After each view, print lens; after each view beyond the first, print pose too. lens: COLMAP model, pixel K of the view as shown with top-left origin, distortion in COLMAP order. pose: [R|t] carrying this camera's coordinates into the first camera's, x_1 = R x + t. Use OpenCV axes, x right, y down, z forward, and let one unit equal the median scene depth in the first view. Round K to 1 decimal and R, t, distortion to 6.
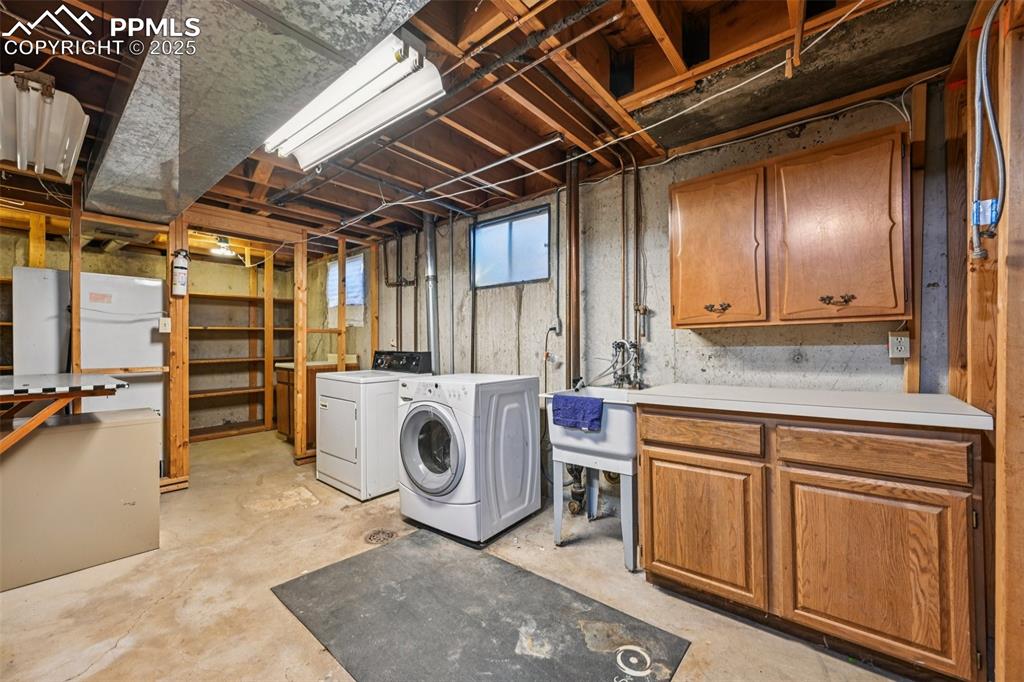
lens RADIAL K [[401.0, 0, 515.9], [0, 401.0, 344.7], [0, 0, 1]] dist [-0.000410, 0.000127]
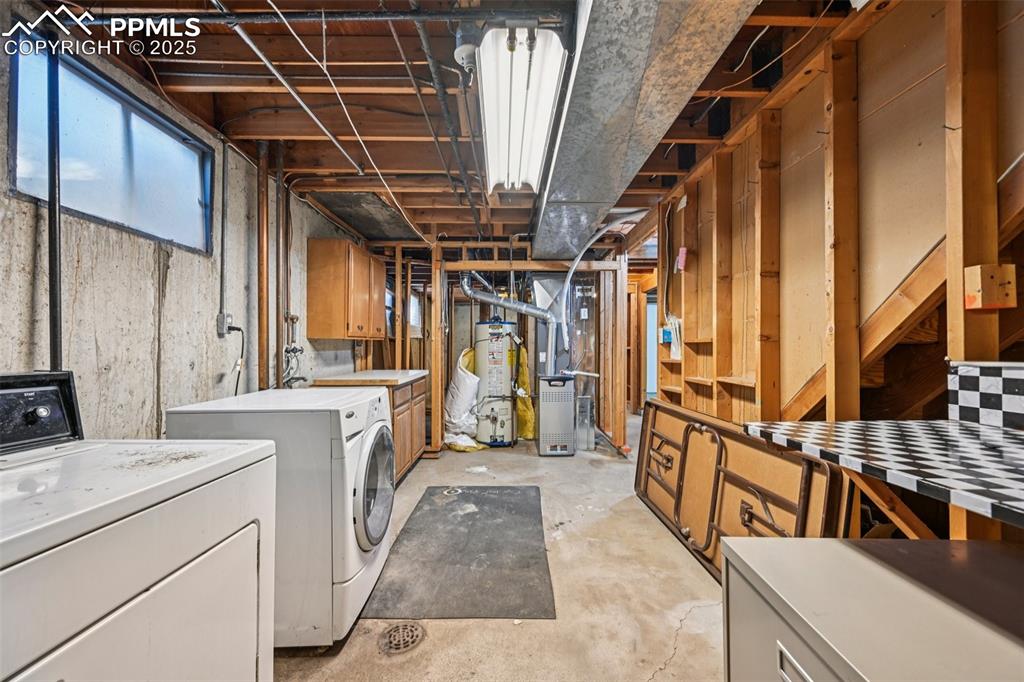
lens RADIAL K [[401.0, 0, 515.9], [0, 401.0, 344.7], [0, 0, 1]] dist [-0.000410, 0.000127]
pose [[-0.640616, 0.012825, 0.767754, -1.294557], [0.005455, 0.999911, -0.012152, 0.003962], [-0.767842, -0.003597, -0.640629, 1.700507]]
